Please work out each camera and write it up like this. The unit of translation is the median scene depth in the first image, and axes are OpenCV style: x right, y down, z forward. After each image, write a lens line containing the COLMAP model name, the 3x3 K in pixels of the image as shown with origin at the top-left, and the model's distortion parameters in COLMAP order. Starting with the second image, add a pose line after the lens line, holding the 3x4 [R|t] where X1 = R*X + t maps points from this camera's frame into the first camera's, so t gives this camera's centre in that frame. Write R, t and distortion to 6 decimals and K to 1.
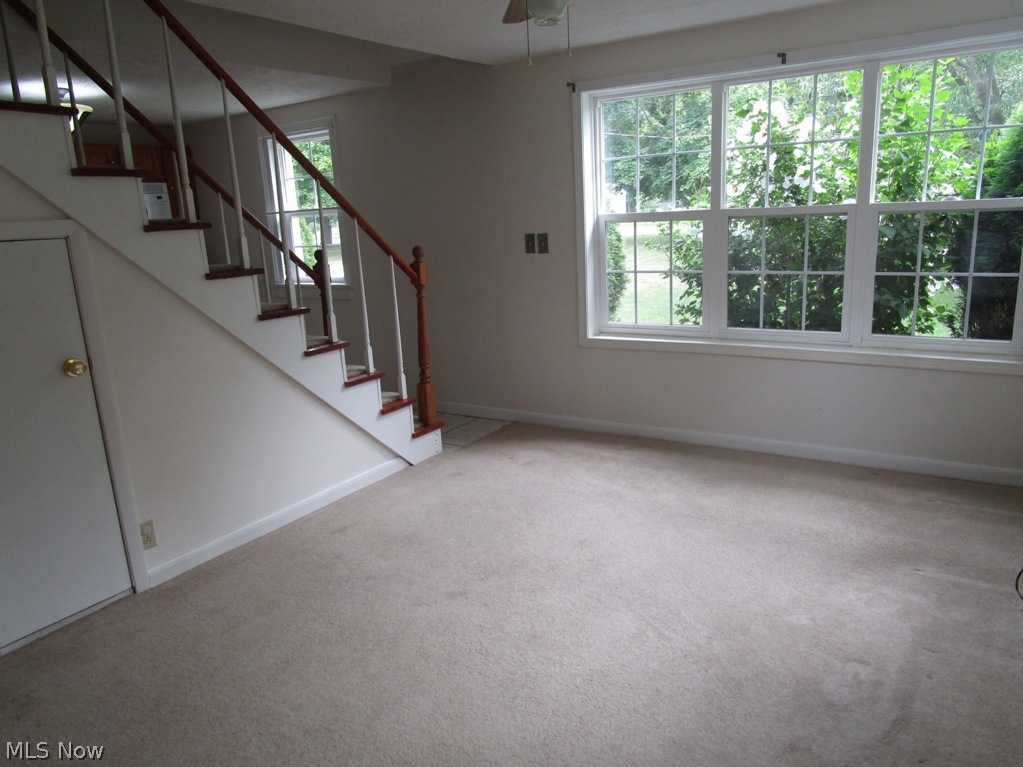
lens RADIAL K [[739.4, 0, 515.0], [0, 739.4, 385.0], [0, 0, 1]] dist [-0.006841, 0.001278]
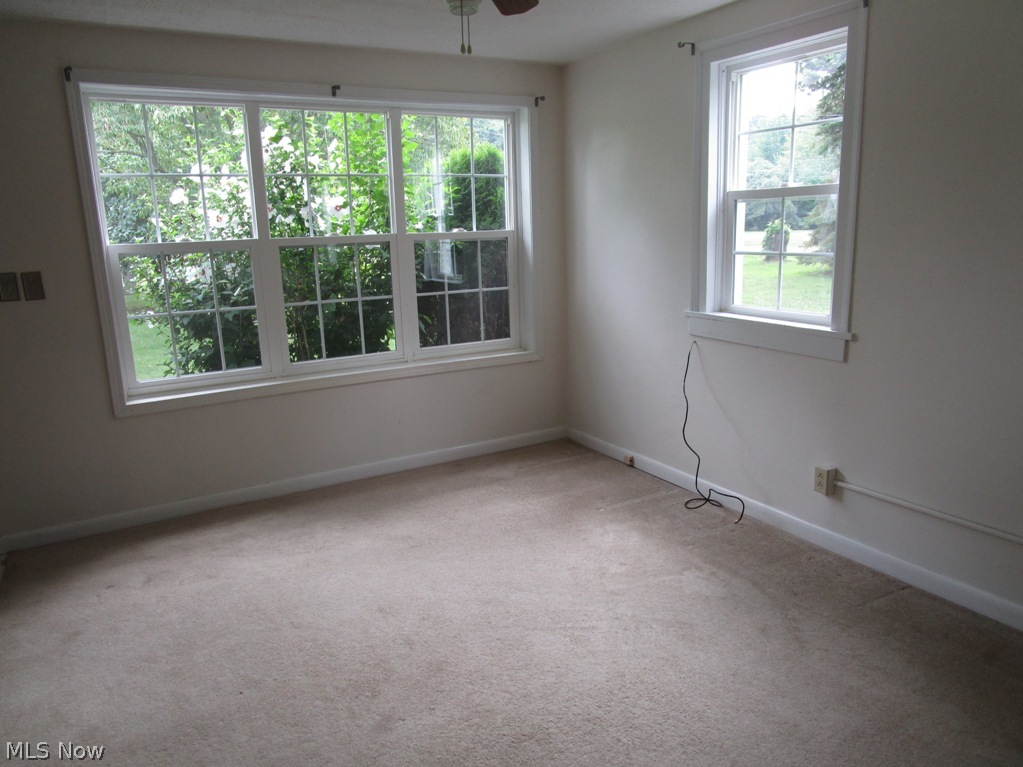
lens RADIAL K [[739.4, 0, 515.0], [0, 739.4, 385.0], [0, 0, 1]] dist [-0.006841, 0.001278]
pose [[0.464903, -0.156635, 0.871396, -0.470652], [0.214560, 0.974819, 0.060755, -0.054501], [-0.858970, 0.158722, 0.486804, 0.351298]]
